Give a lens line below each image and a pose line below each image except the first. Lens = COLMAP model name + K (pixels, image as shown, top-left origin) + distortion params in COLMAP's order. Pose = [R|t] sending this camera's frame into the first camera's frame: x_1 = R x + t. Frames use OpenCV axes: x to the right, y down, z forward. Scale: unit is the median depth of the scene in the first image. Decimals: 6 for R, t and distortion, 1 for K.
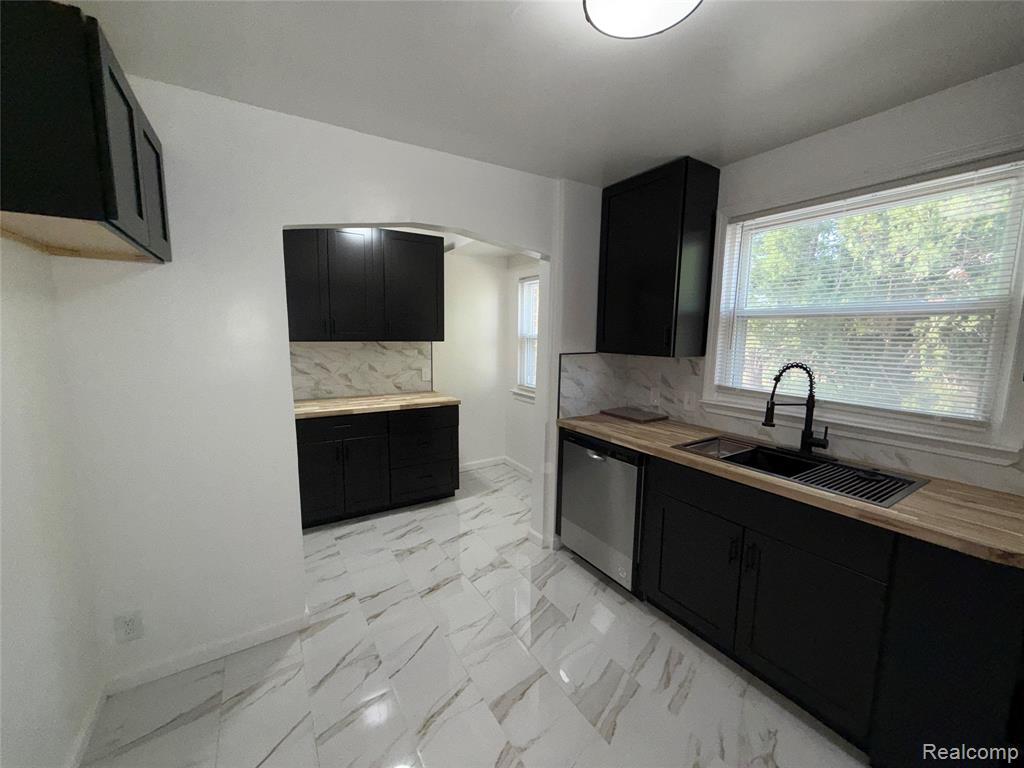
lens RADIAL K [[409.8, 0, 513.2], [0, 409.8, 385.9], [0, 0, 1]] dist [0.002958, 0.000585]
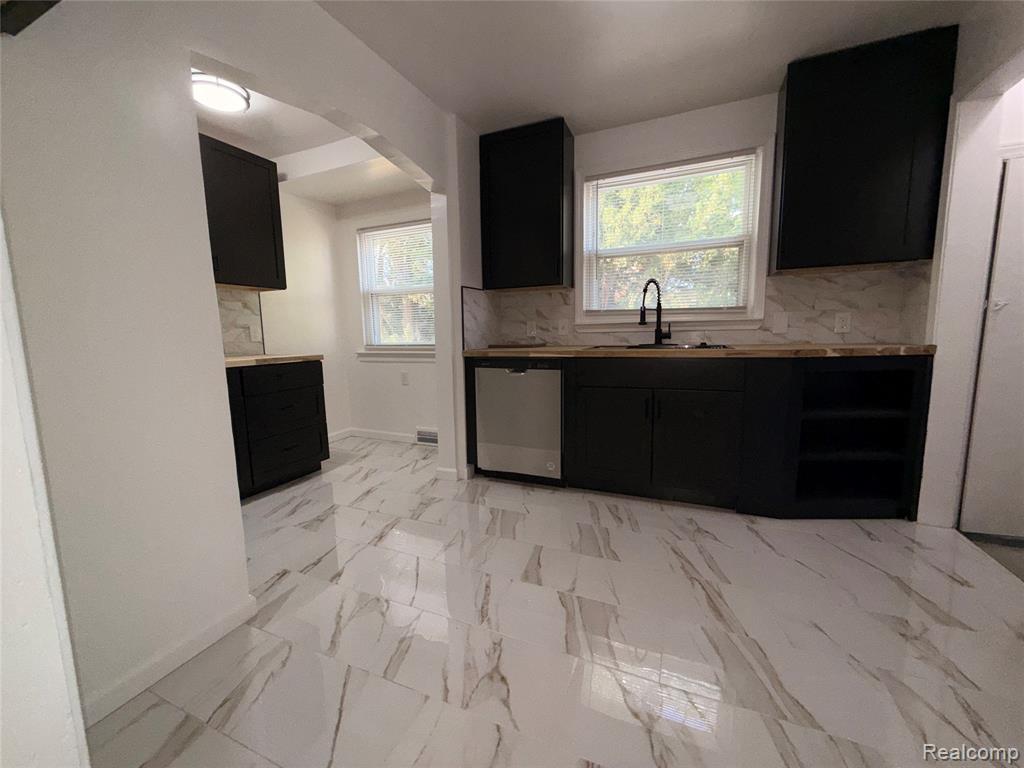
lens RADIAL K [[409.8, 0, 514.0], [0, 409.8, 381.5], [0, 0, 1]] dist [0.002958, 0.000585]
pose [[0.822152, -0.099360, 0.560530, -0.250989], [0.106215, 0.994133, 0.020431, 0.101171], [-0.559272, 0.042739, 0.827882, 0.047554]]
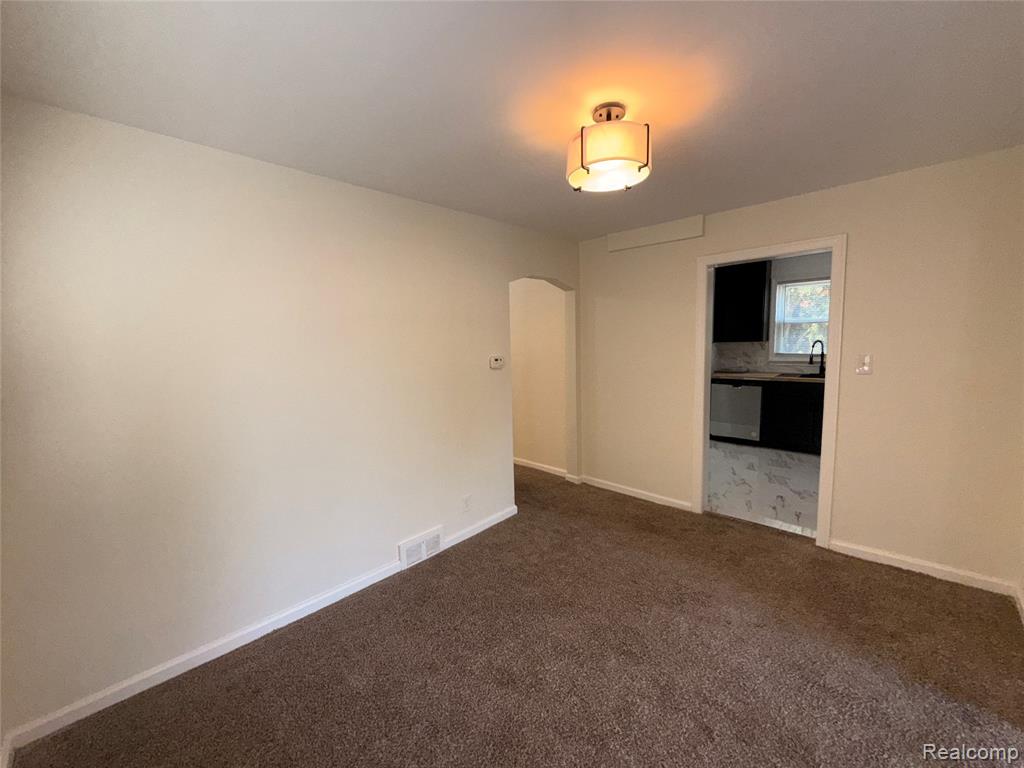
lens RADIAL K [[409.8, 0, 527.1], [0, 409.8, 385.1], [0, 0, 1]] dist [0.002958, 0.000585]
pose [[0.966132, -0.065847, 0.249504, -0.853894], [0.072869, 0.997160, -0.019003, 0.070911], [-0.247544, 0.036540, 0.968187, -0.520889]]
